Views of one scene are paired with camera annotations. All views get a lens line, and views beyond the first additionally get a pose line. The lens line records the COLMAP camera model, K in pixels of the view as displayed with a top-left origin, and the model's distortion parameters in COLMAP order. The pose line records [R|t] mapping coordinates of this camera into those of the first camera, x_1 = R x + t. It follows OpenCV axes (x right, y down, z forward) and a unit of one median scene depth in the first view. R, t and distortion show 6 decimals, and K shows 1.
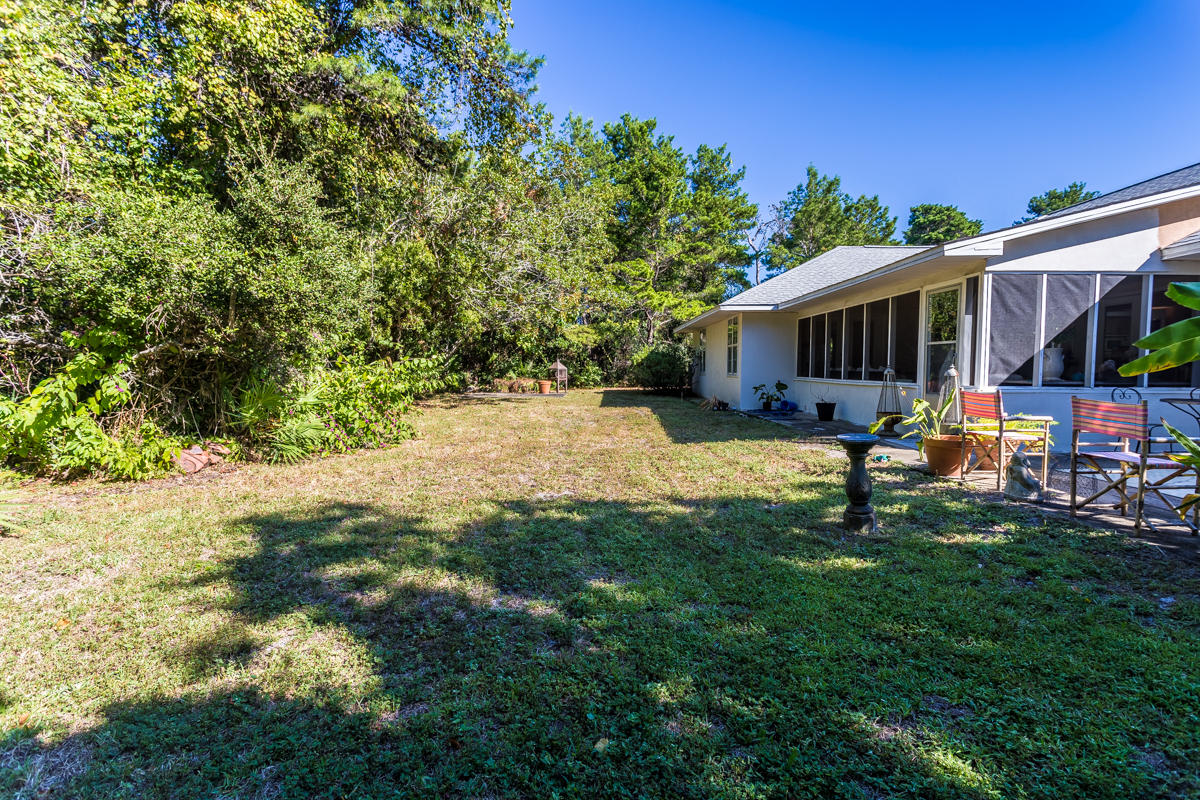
lens RADIAL K [[582.2, 0, 599.1], [0, 582.2, 373.3], [0, 0, 1]] dist [-0.001628, 0.000066]
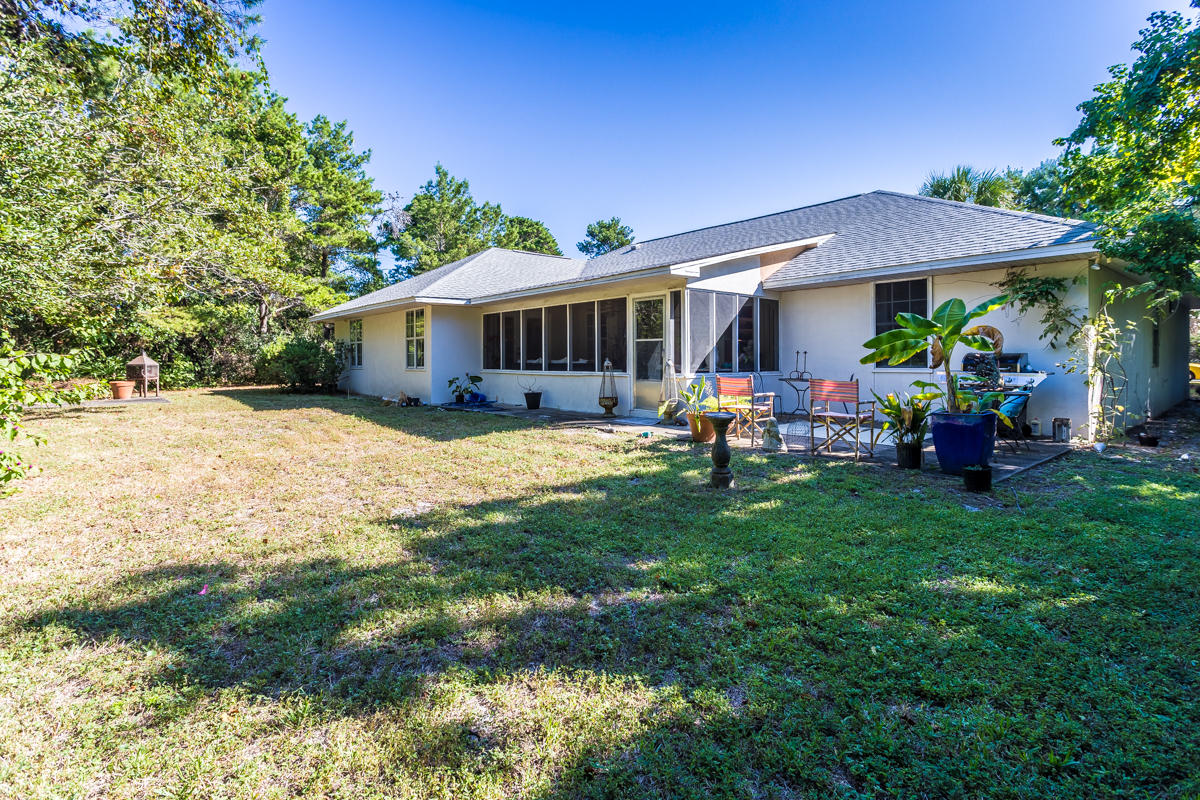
lens RADIAL K [[597.6, 0, 599.0], [0, 597.6, 340.6], [0, 0, 1]] dist [-0.002251, -0.000065]
pose [[0.747886, 0.013492, 0.663690, -0.221574], [0.014255, 0.999236, -0.036376, -0.003585], [-0.663674, 0.036666, 0.747123, 0.059866]]
